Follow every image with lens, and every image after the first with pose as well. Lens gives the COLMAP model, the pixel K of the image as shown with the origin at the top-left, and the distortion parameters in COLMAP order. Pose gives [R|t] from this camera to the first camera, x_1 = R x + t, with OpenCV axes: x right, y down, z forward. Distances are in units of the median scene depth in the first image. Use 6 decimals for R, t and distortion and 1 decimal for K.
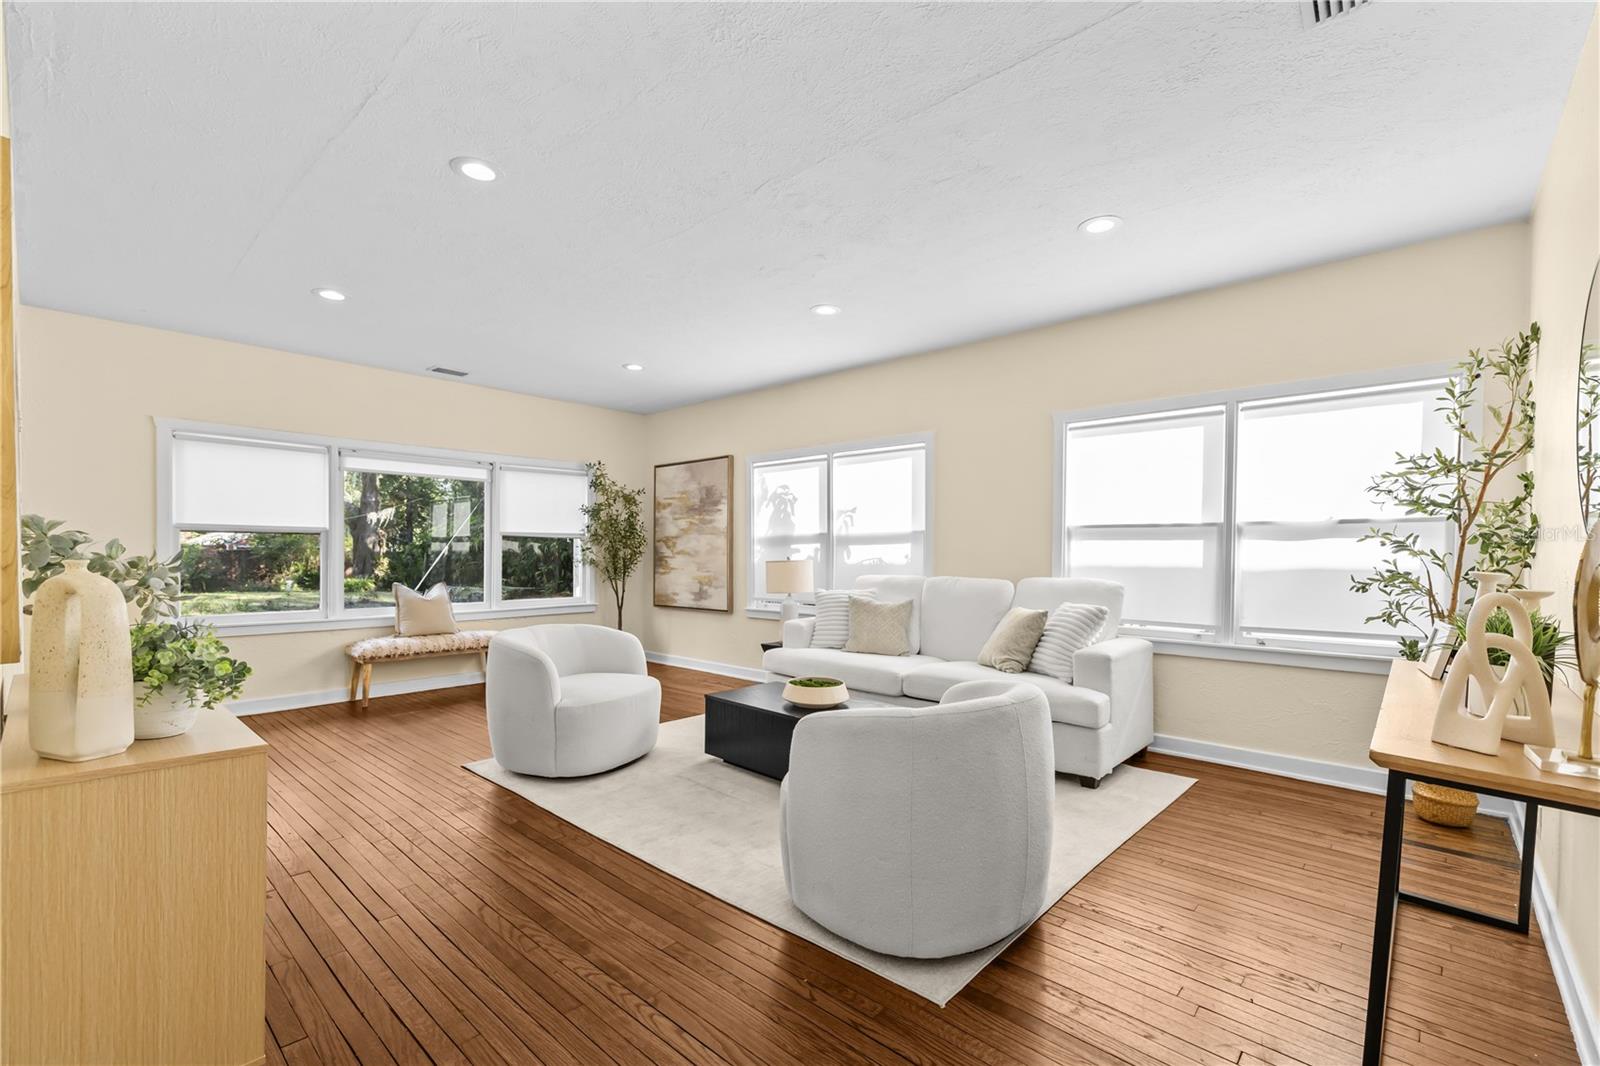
lens RADIAL K [[688.9, 0, 823.6], [0, 688.9, 561.3], [0, 0, 1]] dist [0.000838, 0.000137]
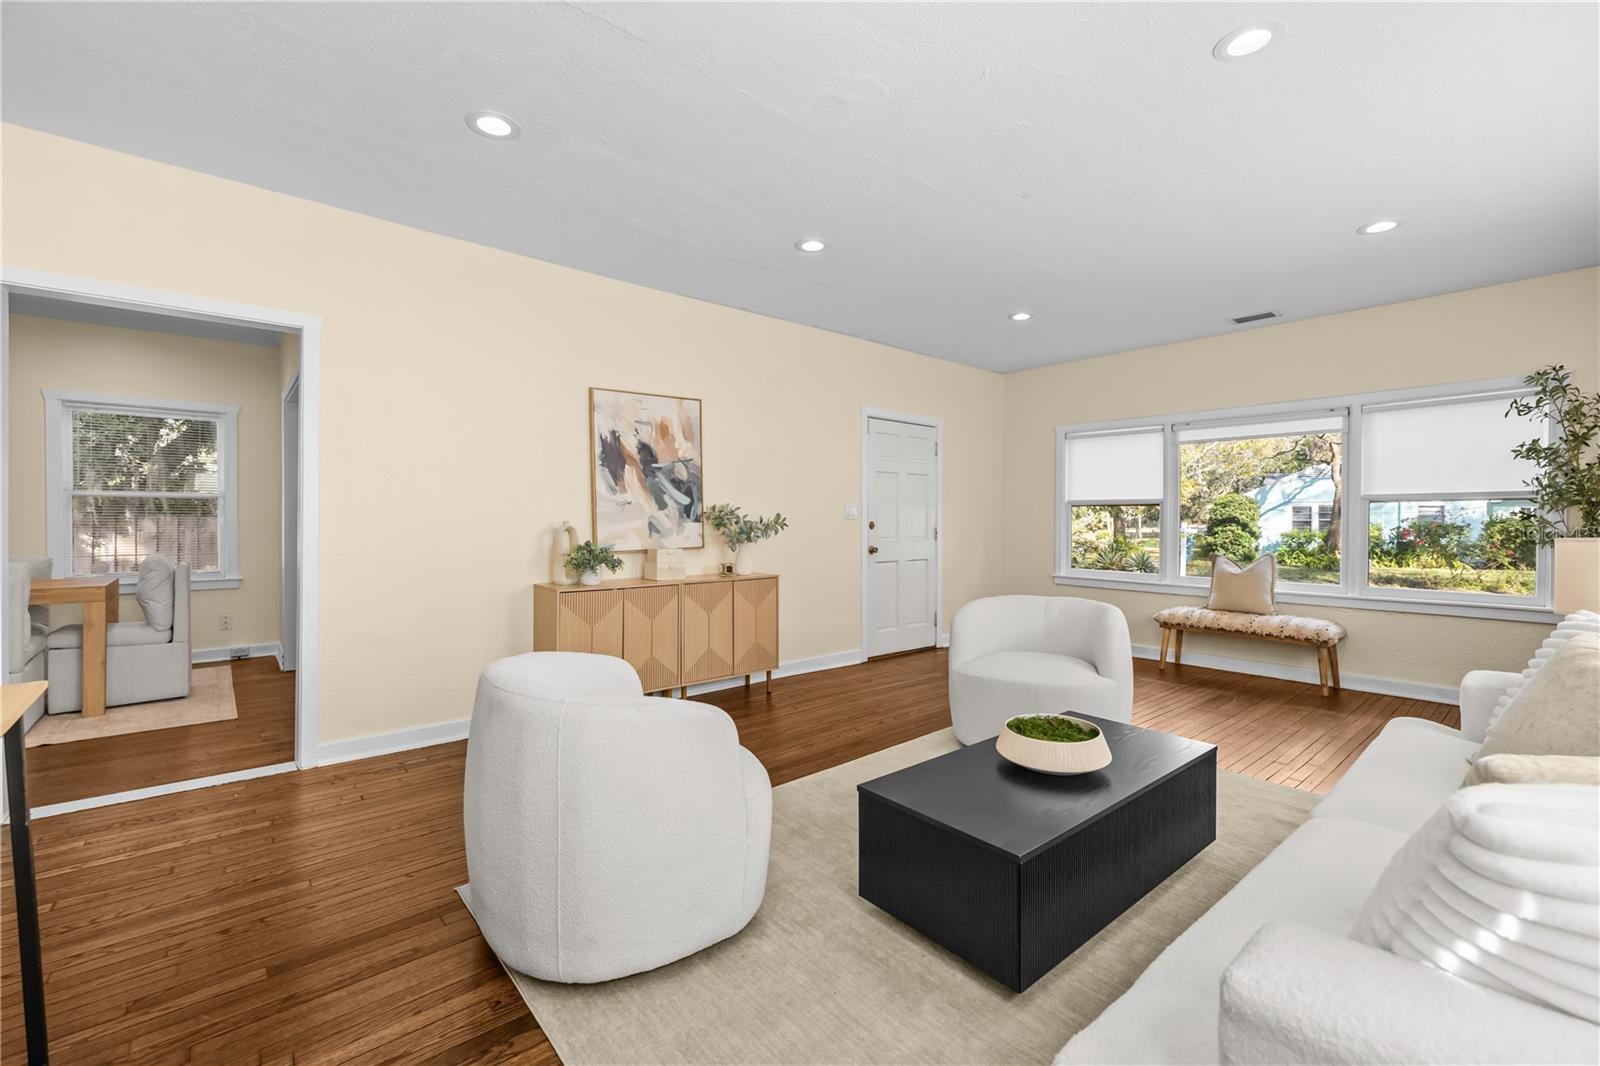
lens RADIAL K [[682.8, 0, 803.1], [0, 682.8, 523.1], [0, 0, 1]] dist [-0.000580, -0.000013]
pose [[-0.145113, -0.000368, -0.989415, 0.391828], [-0.015917, 0.999871, 0.001962, -0.003696], [0.989287, 0.016034, -0.145100, 0.538283]]
